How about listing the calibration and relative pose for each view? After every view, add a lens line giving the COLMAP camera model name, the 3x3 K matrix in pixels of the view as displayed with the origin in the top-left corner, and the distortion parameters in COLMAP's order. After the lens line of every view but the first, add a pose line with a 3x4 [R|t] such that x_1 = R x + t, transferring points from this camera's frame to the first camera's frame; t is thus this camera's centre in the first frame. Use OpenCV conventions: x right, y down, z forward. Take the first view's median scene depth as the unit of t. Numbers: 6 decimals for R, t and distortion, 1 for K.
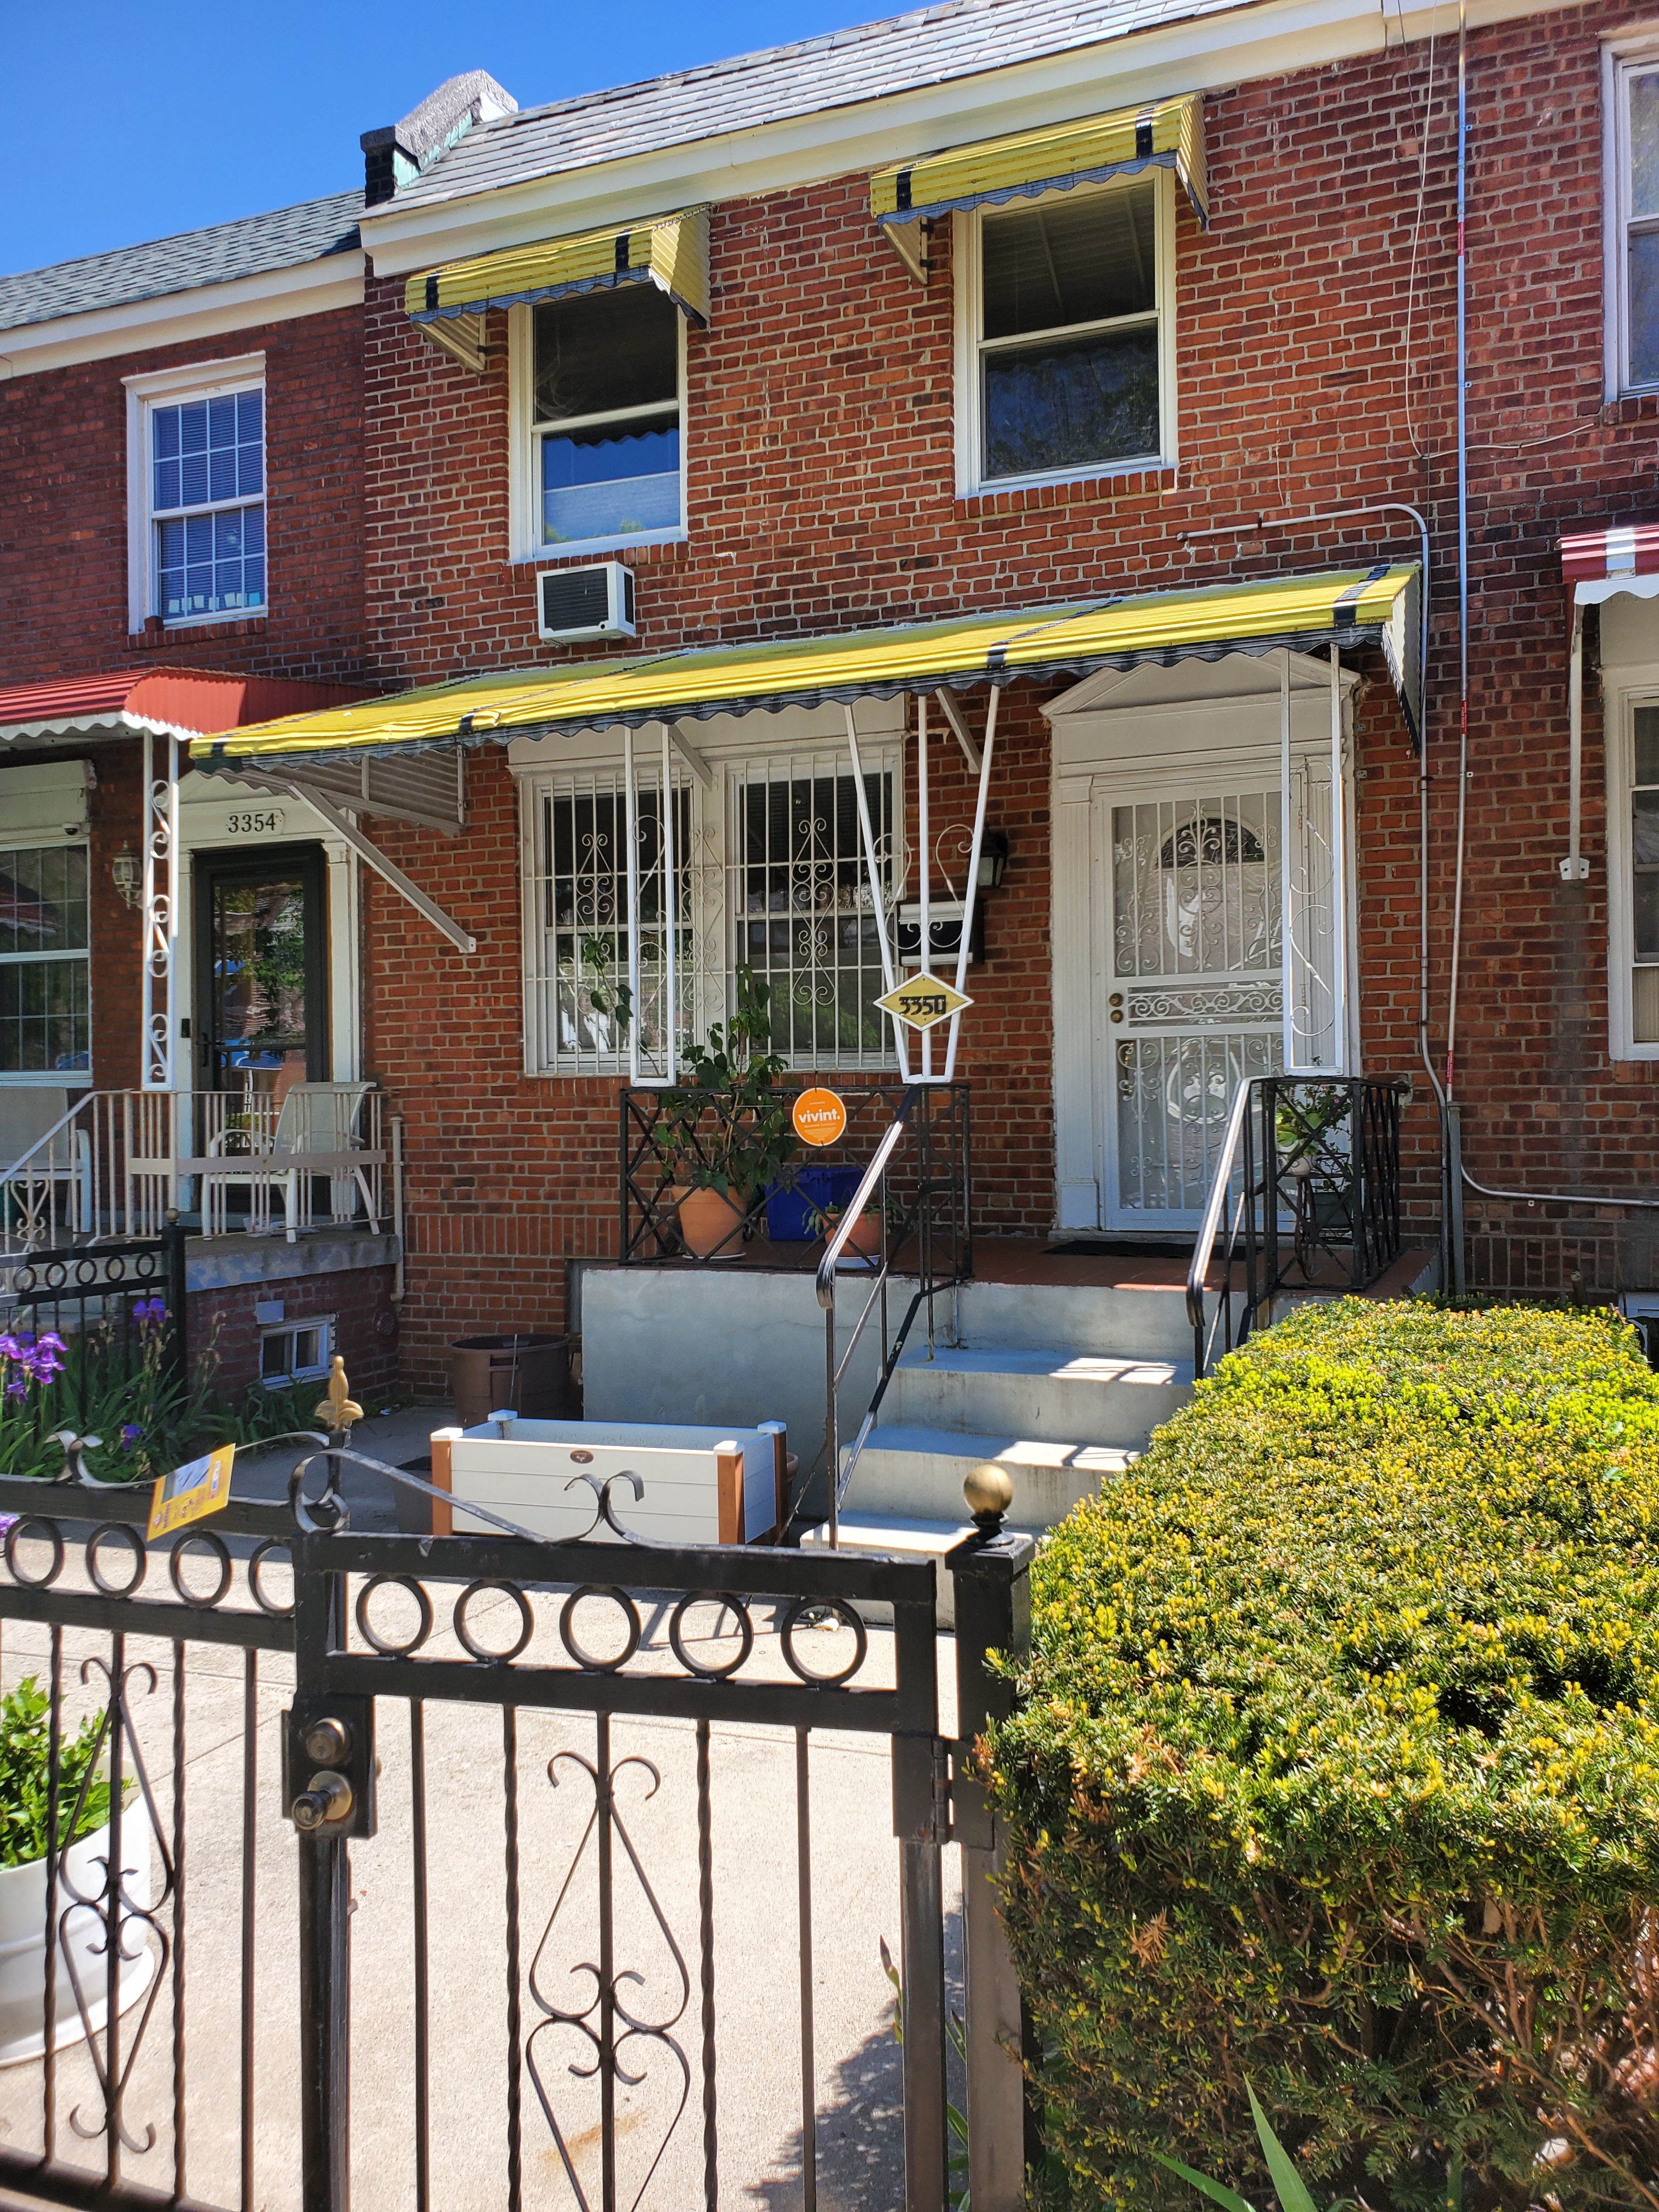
lens RADIAL K [[1702.8, 0, 828.7], [0, 1702.8, 1091.4], [0, 0, 1]] dist [0.025473, 0.013203]
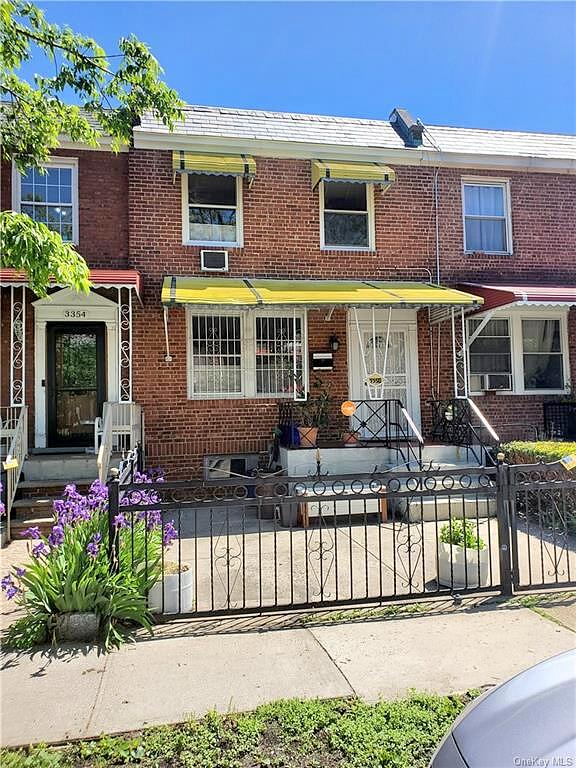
lens RADIAL K [[591.2, 0, 291.7], [0, 591.2, 384.8], [0, 0, 1]] dist [0.025473, 0.013203]
pose [[0.844628, 0.014665, 0.535153, -0.752950], [0.008535, 0.999129, -0.040849, 0.012978], [-0.535286, 0.039070, 0.843767, -0.081905]]
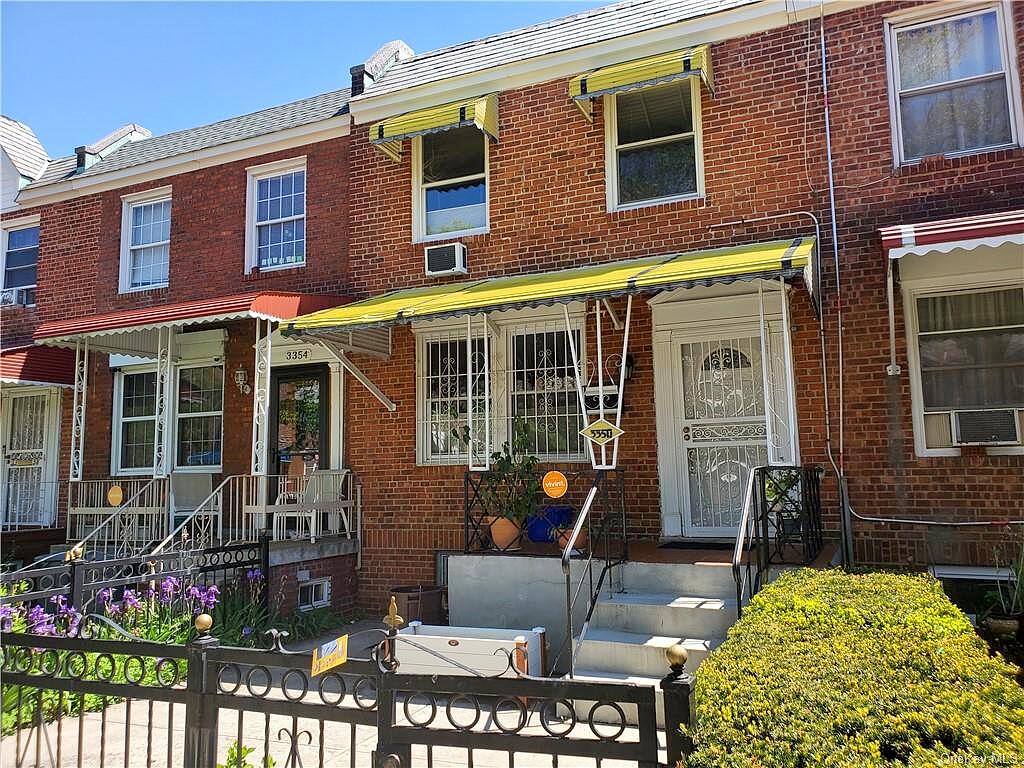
lens RADIAL K [[788.3, 0, 507.6], [0, 788.3, 382.2], [0, 0, 1]] dist [0.025473, 0.013203]
pose [[0.999191, -0.012083, -0.038351, -0.023384], [0.007833, 0.994001, -0.109088, -0.005996], [0.039439, 0.108699, 0.993292, -0.035902]]
